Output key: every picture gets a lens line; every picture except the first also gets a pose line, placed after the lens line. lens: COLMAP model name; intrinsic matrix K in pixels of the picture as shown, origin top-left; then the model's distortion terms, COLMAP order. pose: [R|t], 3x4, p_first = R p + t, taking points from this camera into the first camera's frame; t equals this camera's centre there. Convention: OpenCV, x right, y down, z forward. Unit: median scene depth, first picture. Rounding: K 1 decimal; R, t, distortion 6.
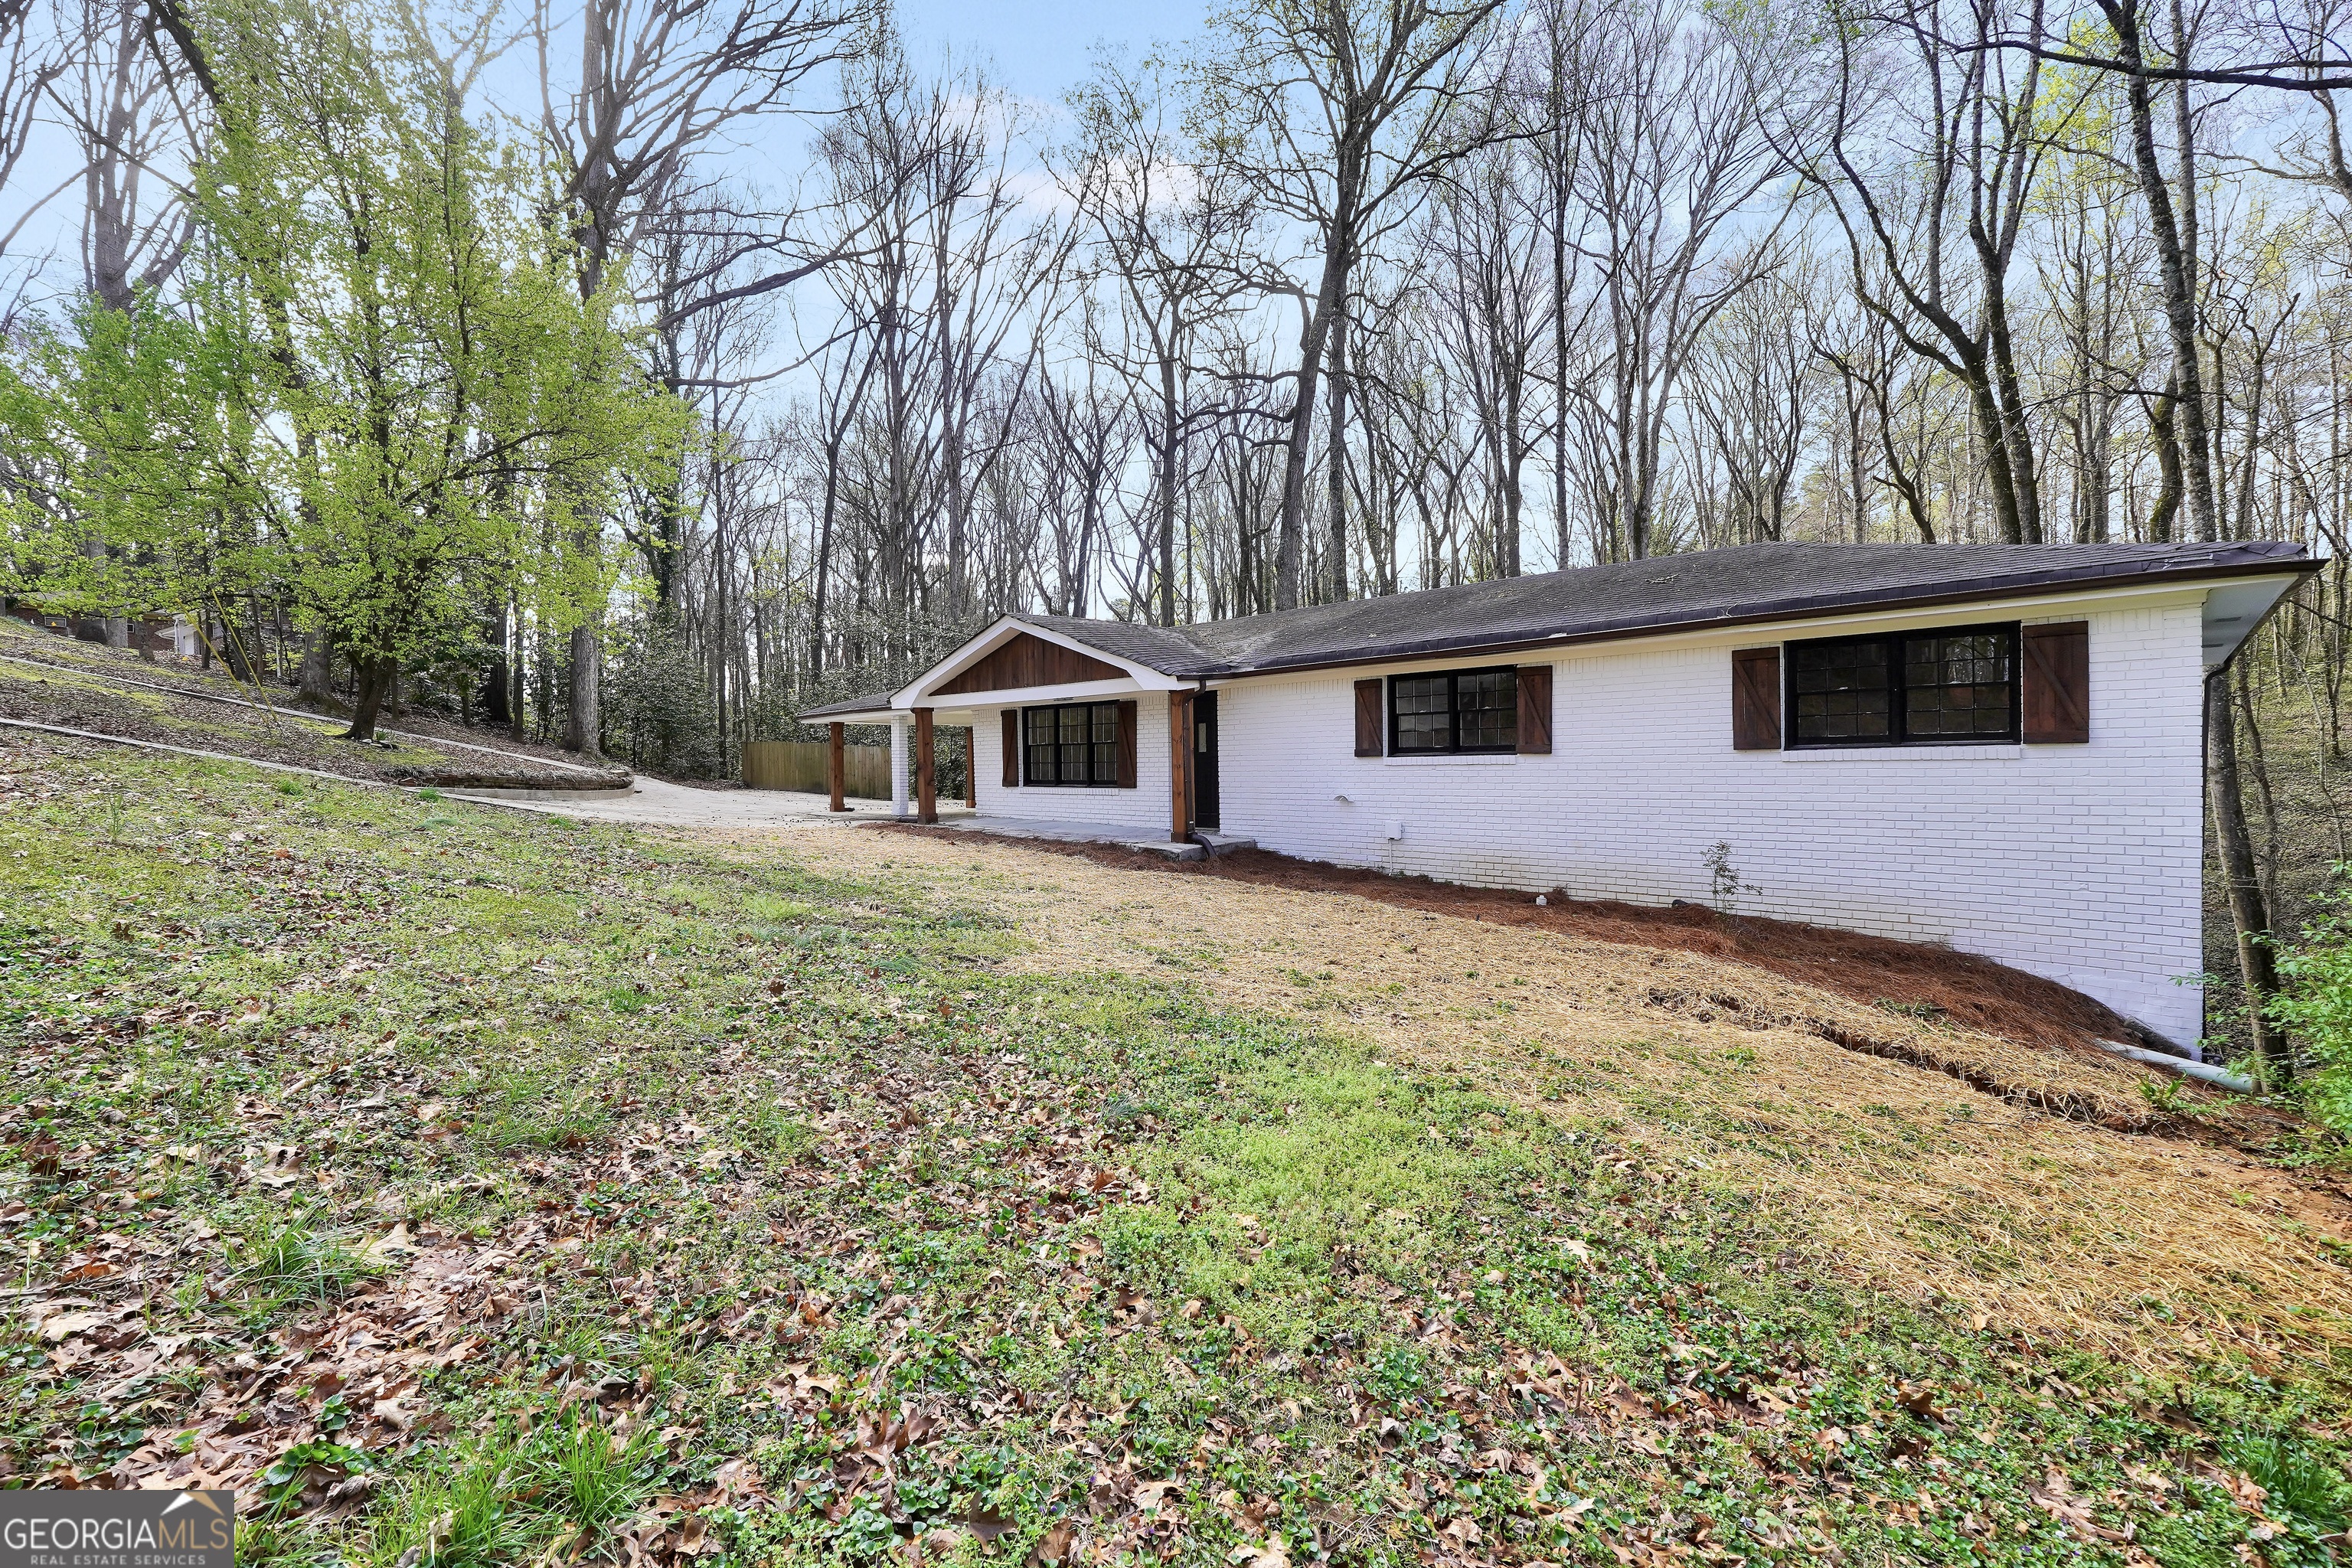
lens RADIAL K [[983.2, 0, 1162.8], [0, 983.2, 782.4], [0, 0, 1]] dist [-0.017641, 0.006743]
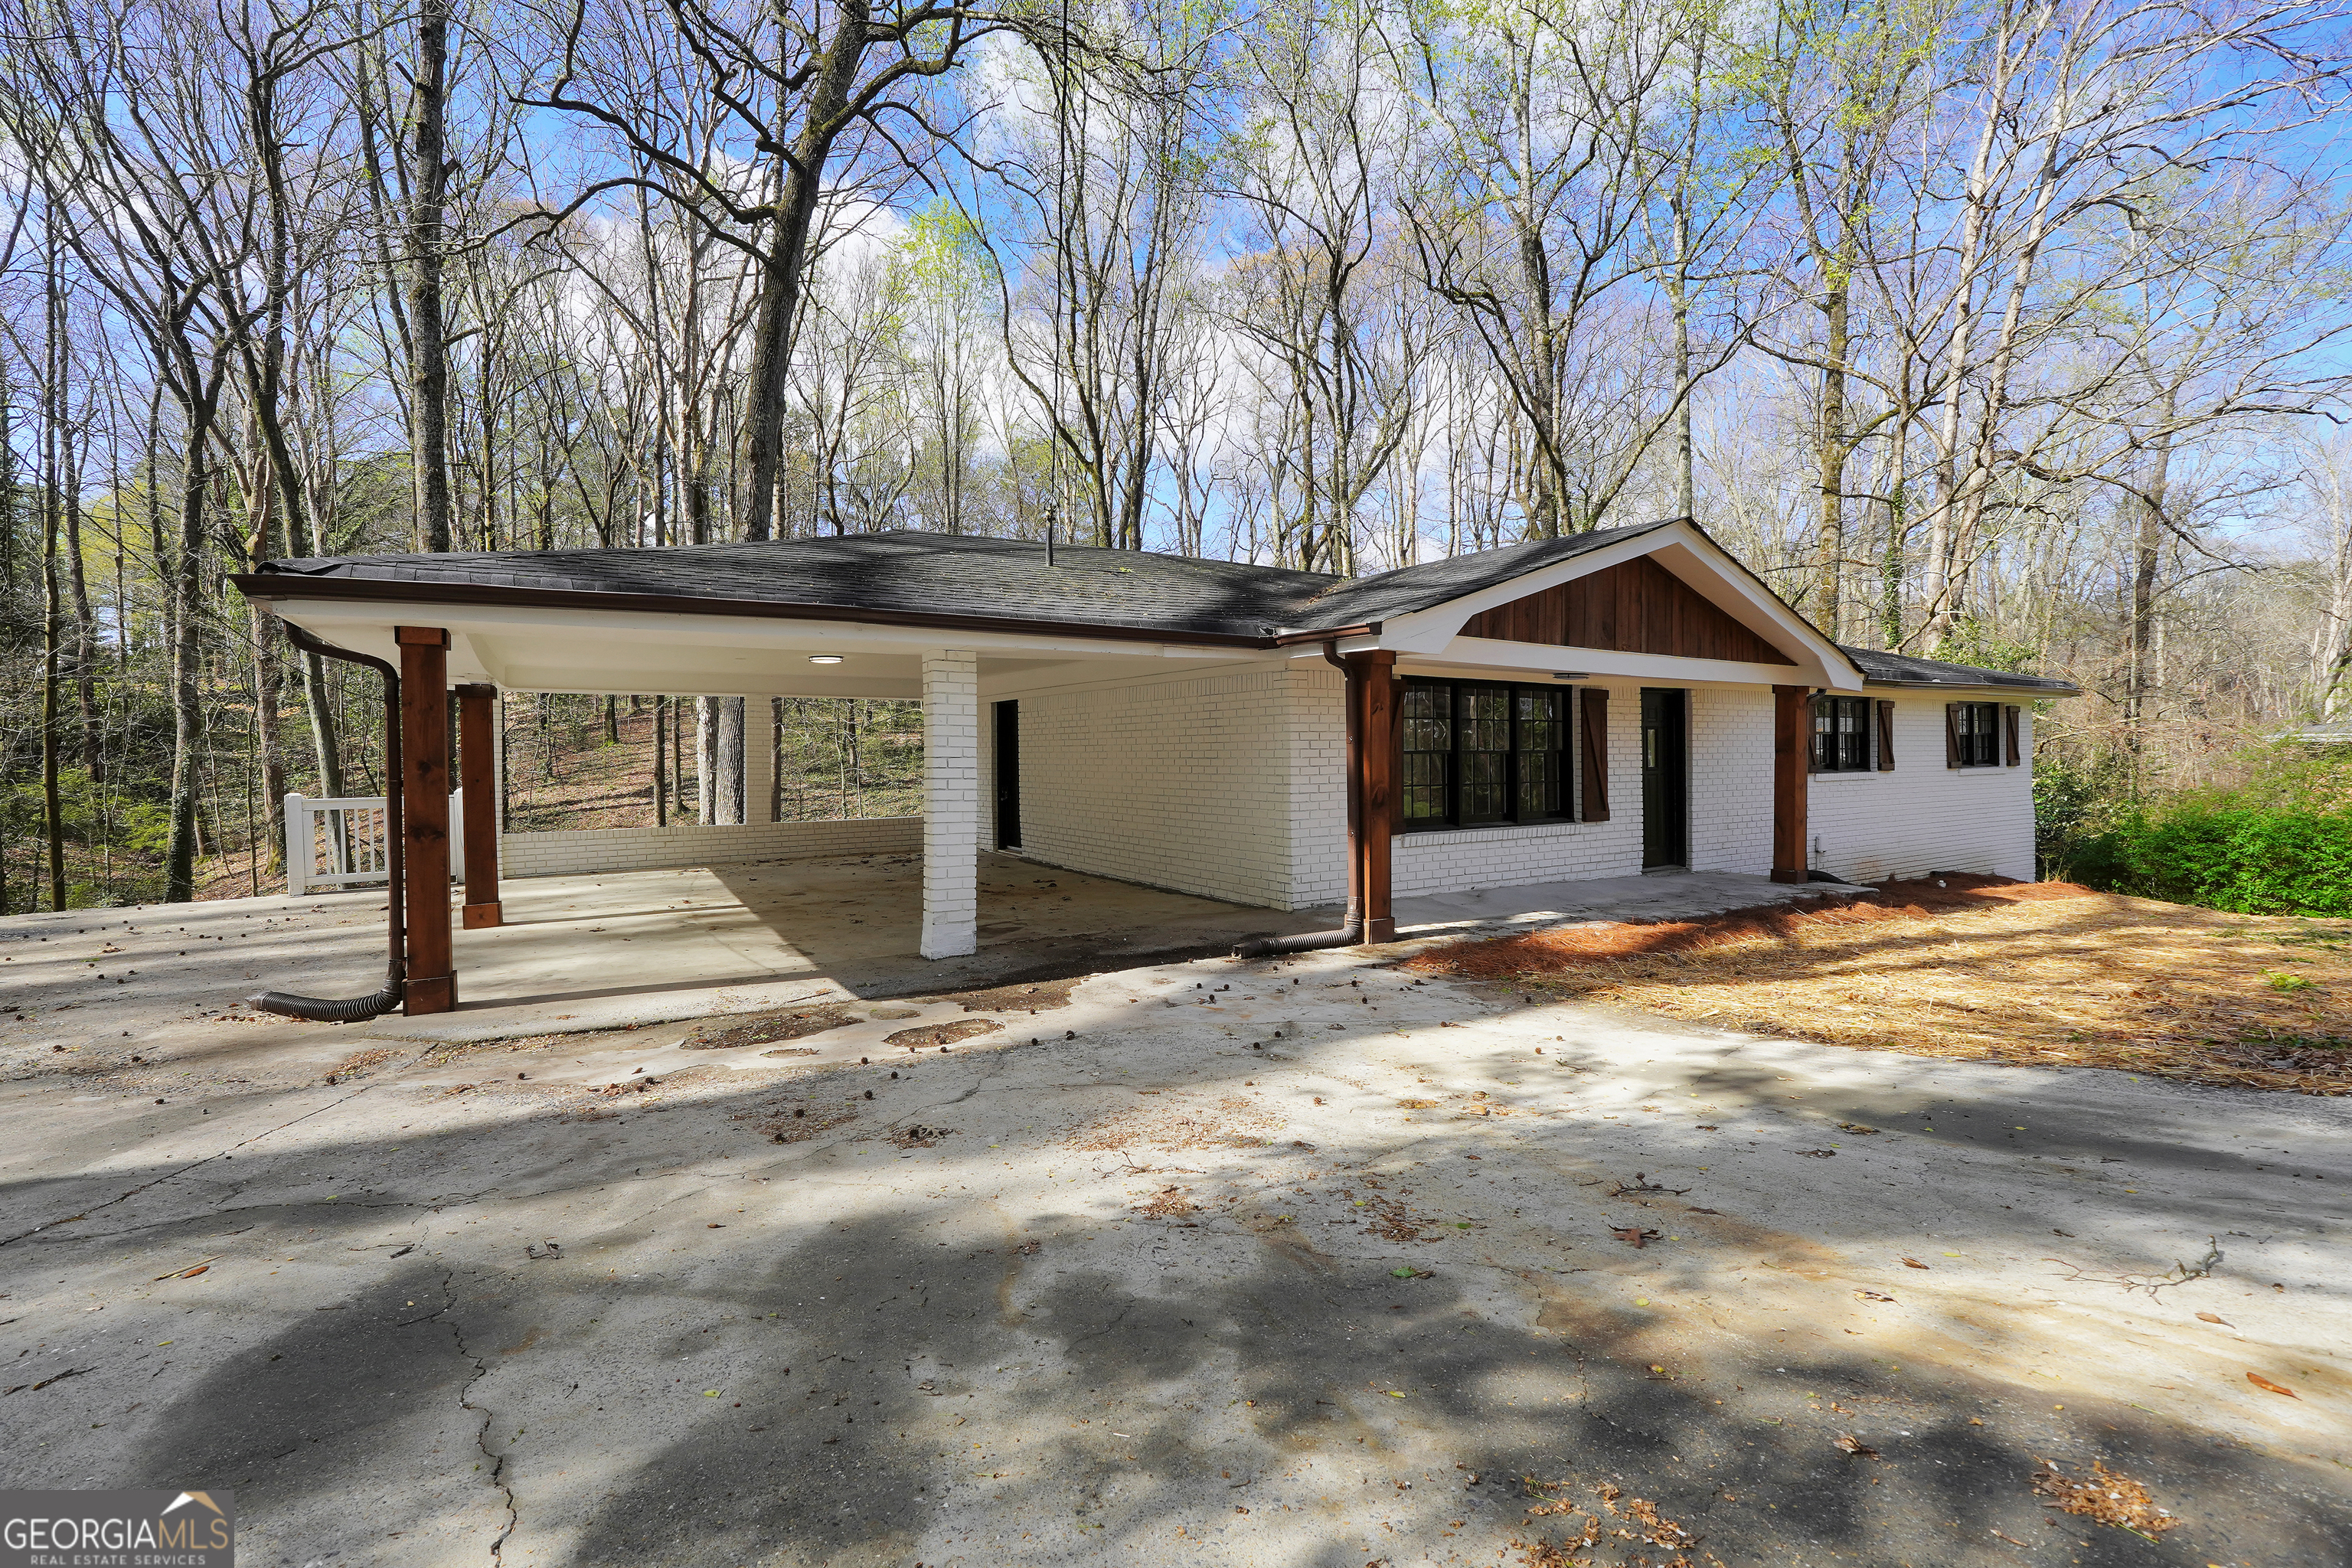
lens RADIAL K [[997.2, 0, 1166.2], [0, 997.2, 780.4], [0, 0, 1]] dist [-0.018705, 0.006768]
pose [[0.232576, -0.013179, 0.972489, -0.951561], [0.025675, 0.999643, 0.007406, -0.043350], [-0.972239, 0.023246, 0.232831, 1.410825]]
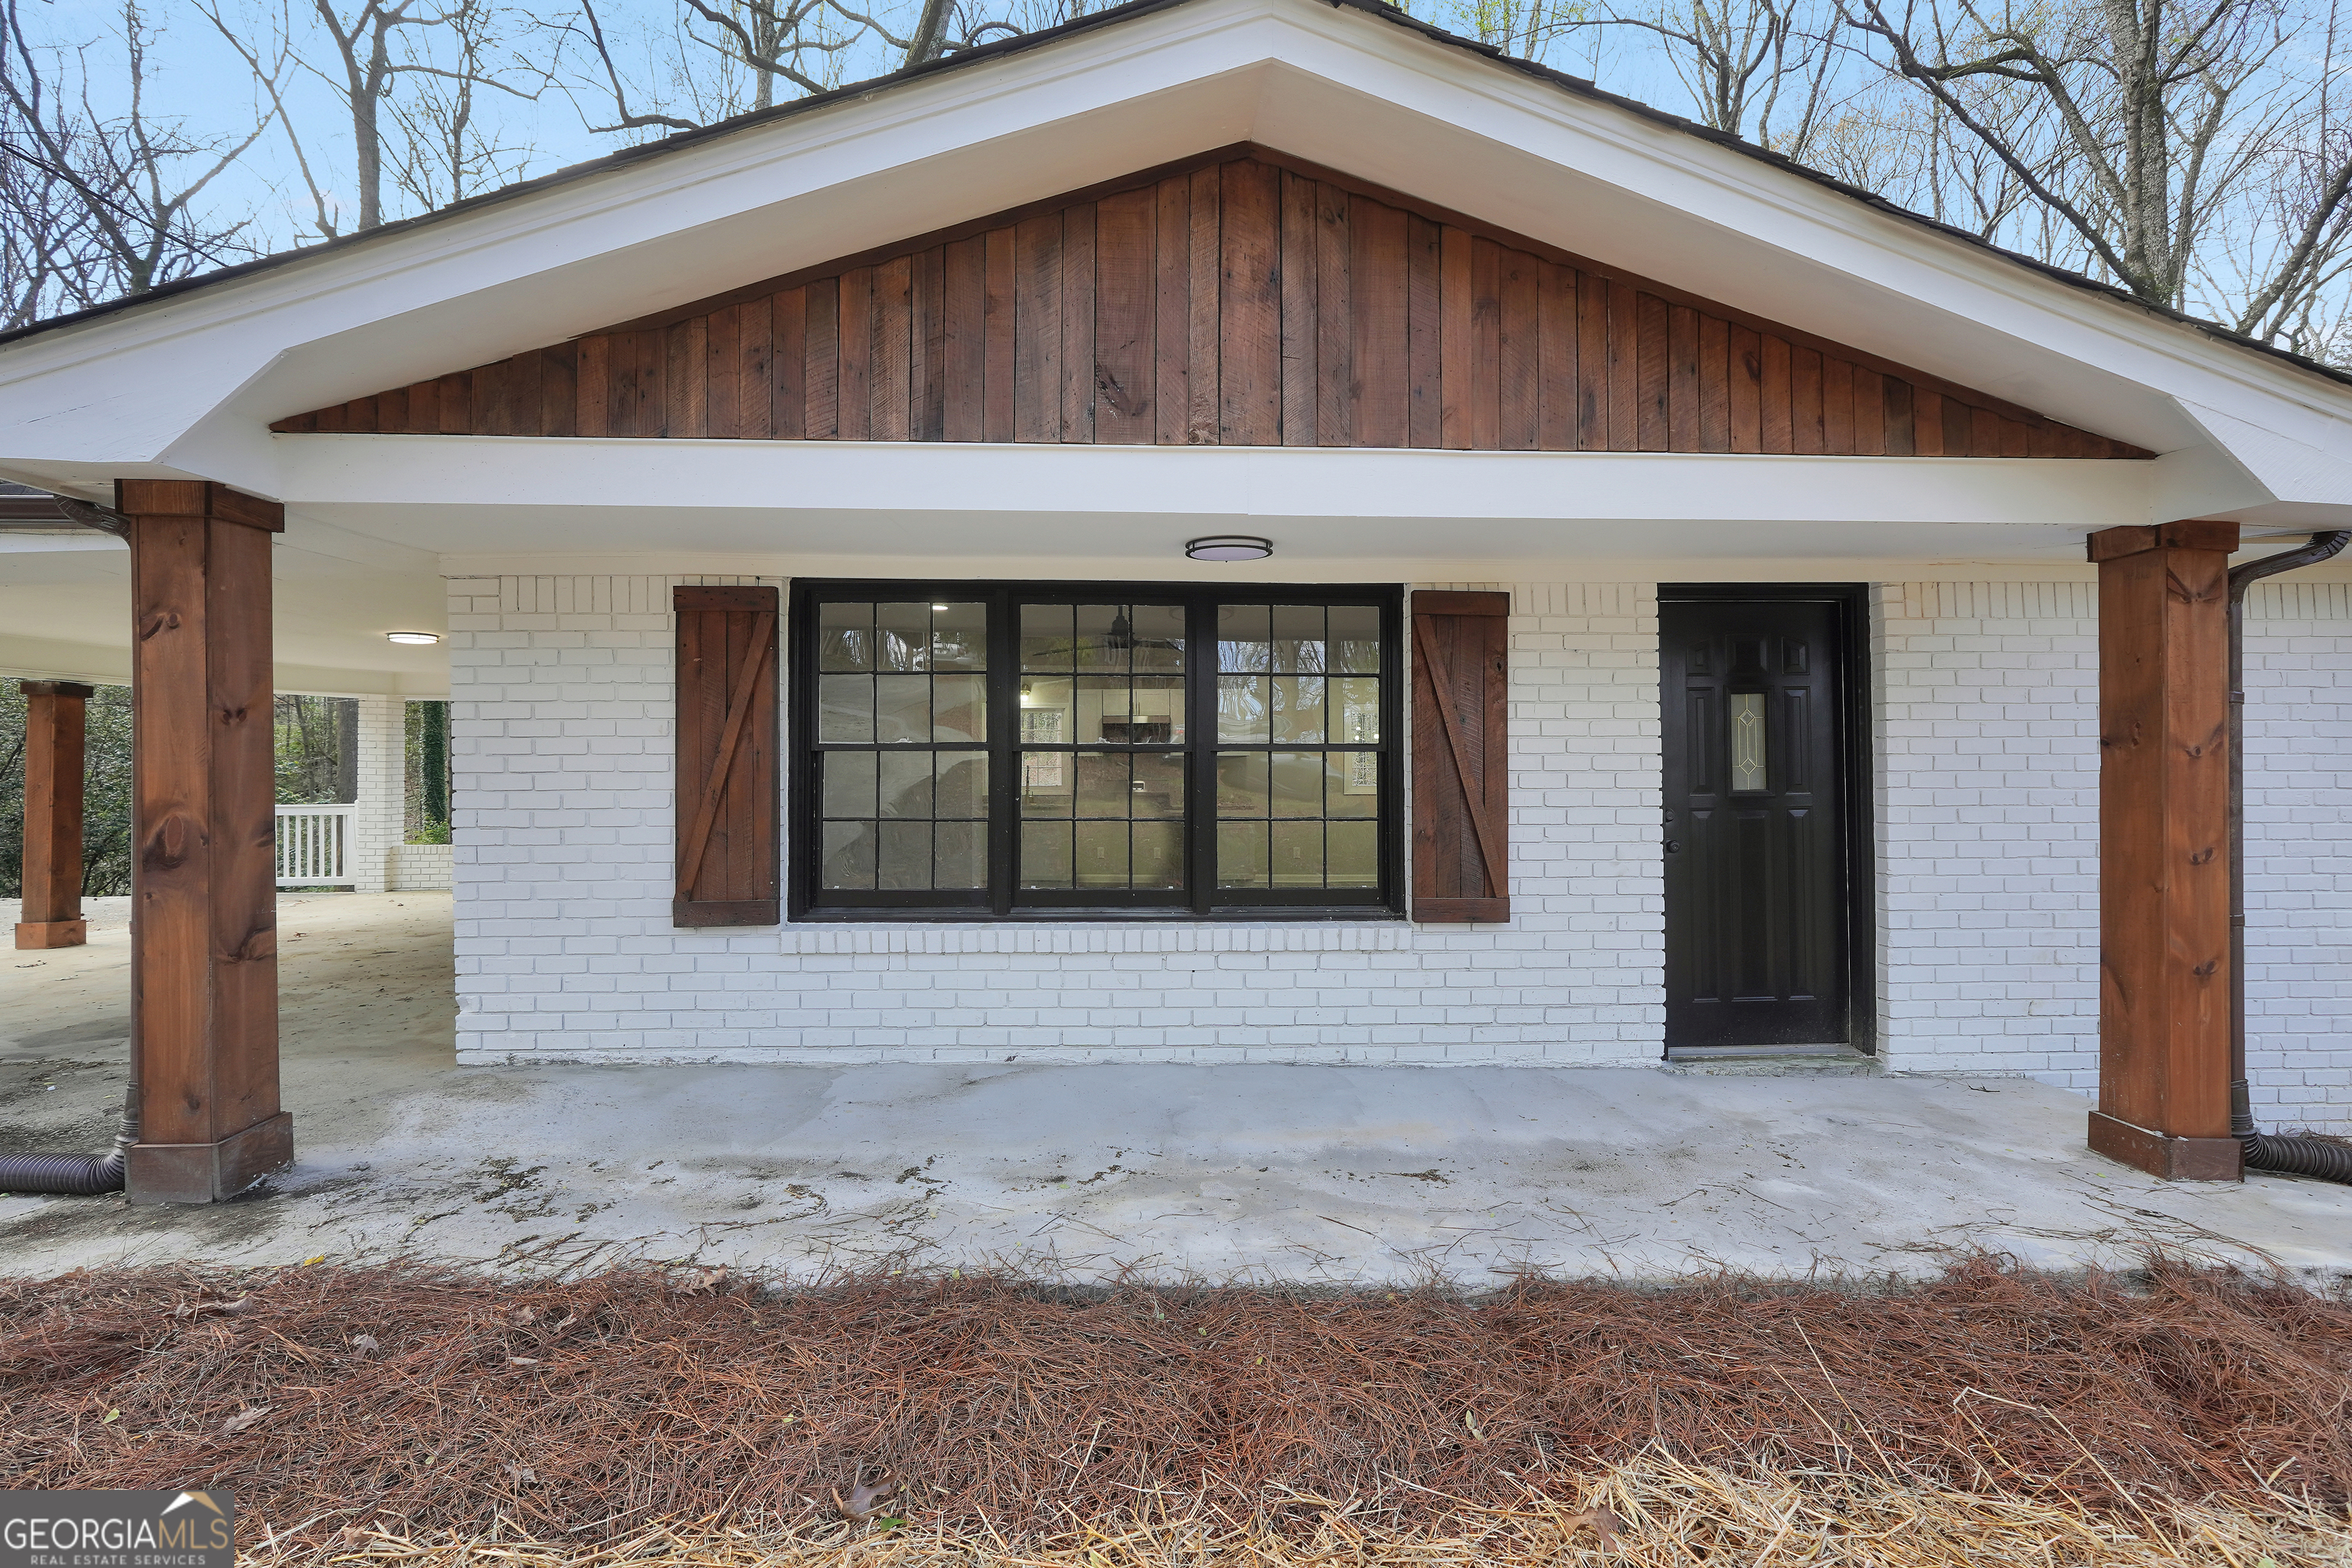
lens RADIAL K [[997.2, 0, 1166.2], [0, 997.2, 780.4], [0, 0, 1]] dist [-0.018705, 0.006768]
pose [[0.695117, 0.013372, 0.718772, -0.358914], [0.007345, 0.999643, -0.025700, -0.032838], [-0.718859, 0.023144, 0.694770, 1.090233]]
